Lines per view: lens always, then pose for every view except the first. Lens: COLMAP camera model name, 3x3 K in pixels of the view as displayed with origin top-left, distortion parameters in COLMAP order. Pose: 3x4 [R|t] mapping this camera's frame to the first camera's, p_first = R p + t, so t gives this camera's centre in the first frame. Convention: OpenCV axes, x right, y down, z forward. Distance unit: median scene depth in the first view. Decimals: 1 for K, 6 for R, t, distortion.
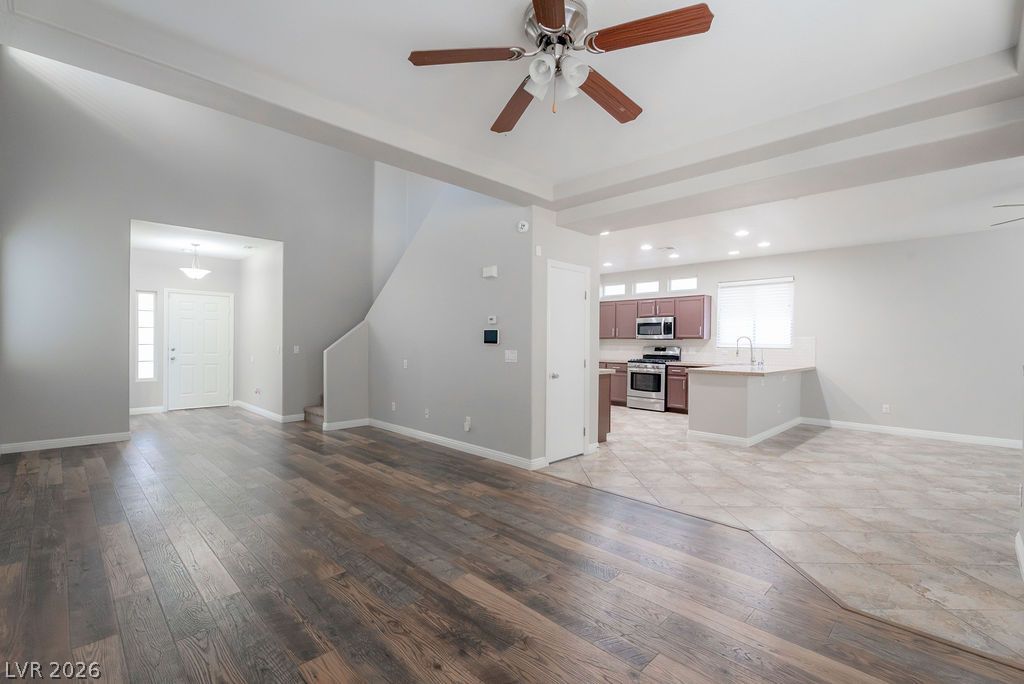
lens RADIAL K [[458.6, 0, 509.3], [0, 458.6, 342.6], [0, 0, 1]] dist [-0.000269, -0.000022]
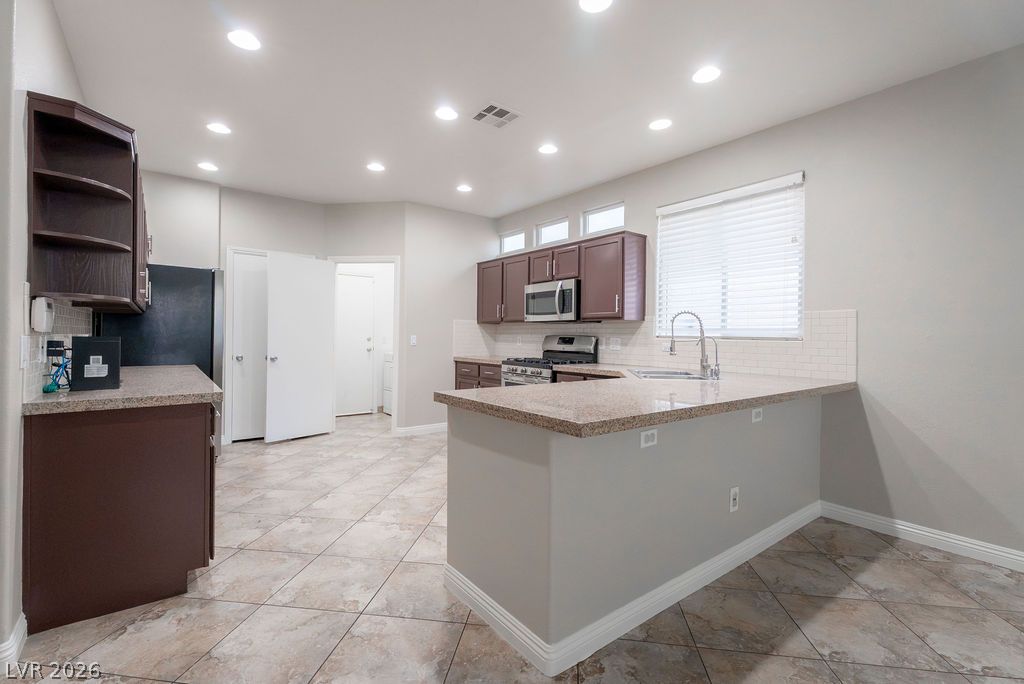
lens RADIAL K [[456.1, 0, 509.4], [0, 456.1, 333.8], [0, 0, 1]] dist [0.001305, 0.000473]
pose [[0.991548, 0.001065, -0.129738, 0.343681], [-0.001568, 0.999992, -0.003776, 0.008885], [0.129733, 0.003948, 0.991541, 0.462441]]
